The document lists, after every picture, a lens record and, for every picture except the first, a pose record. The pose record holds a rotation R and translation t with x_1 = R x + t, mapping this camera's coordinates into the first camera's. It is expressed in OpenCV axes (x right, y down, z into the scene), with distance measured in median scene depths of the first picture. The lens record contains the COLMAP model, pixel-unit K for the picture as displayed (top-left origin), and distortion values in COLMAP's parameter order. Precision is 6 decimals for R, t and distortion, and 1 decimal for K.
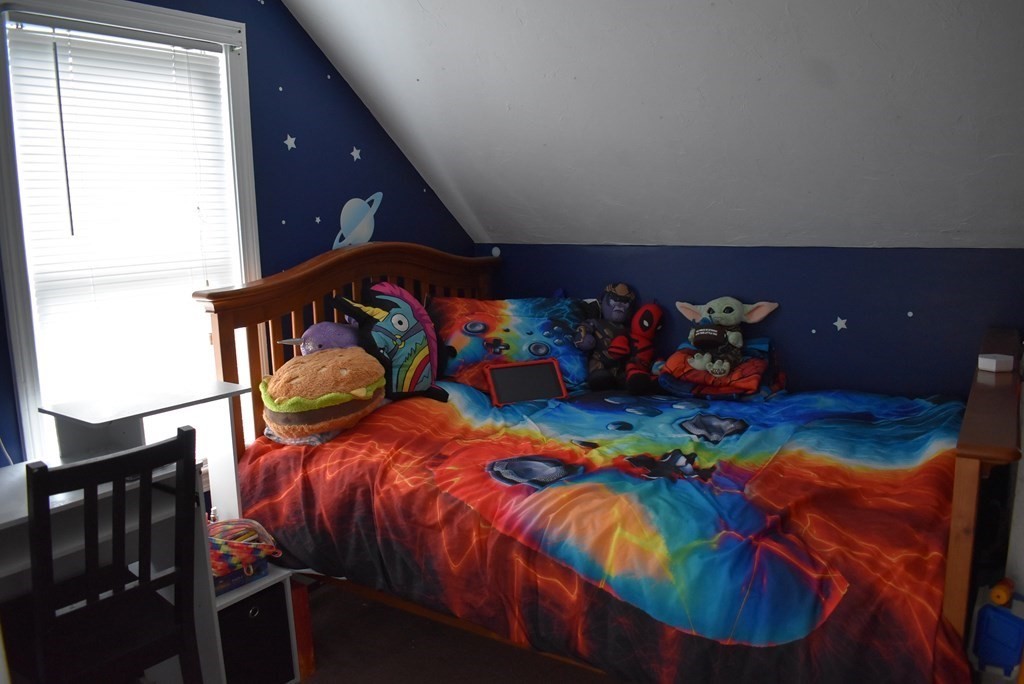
lens RADIAL K [[801.3, 0, 512.0], [0, 801.3, 342.0], [0, 0, 1]] dist [-0.088726, -0.003632]
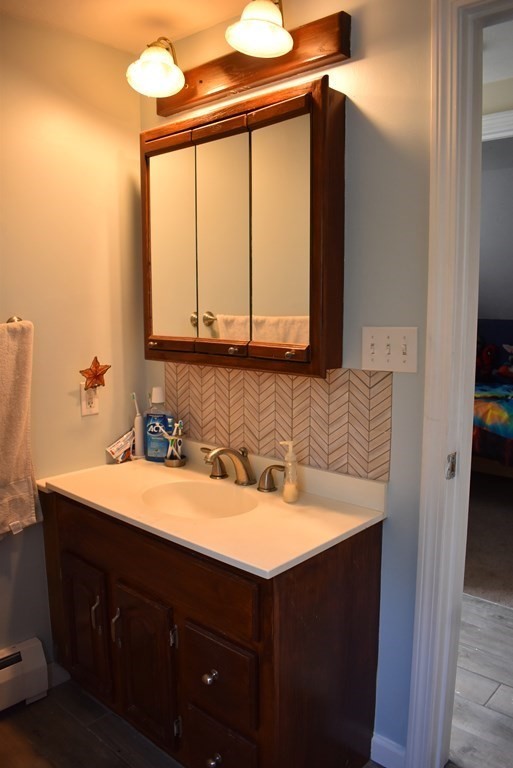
lens RADIAL K [[600.9, 0, 256.5], [0, 600.9, 384.0], [0, 0, 1]] dist [-0.088726, -0.003632]
pose [[0.988506, 0.043483, -0.144794, -0.402251], [-0.045533, 0.998904, -0.010871, 0.189169], [0.144163, 0.017339, 0.989402, -1.287104]]
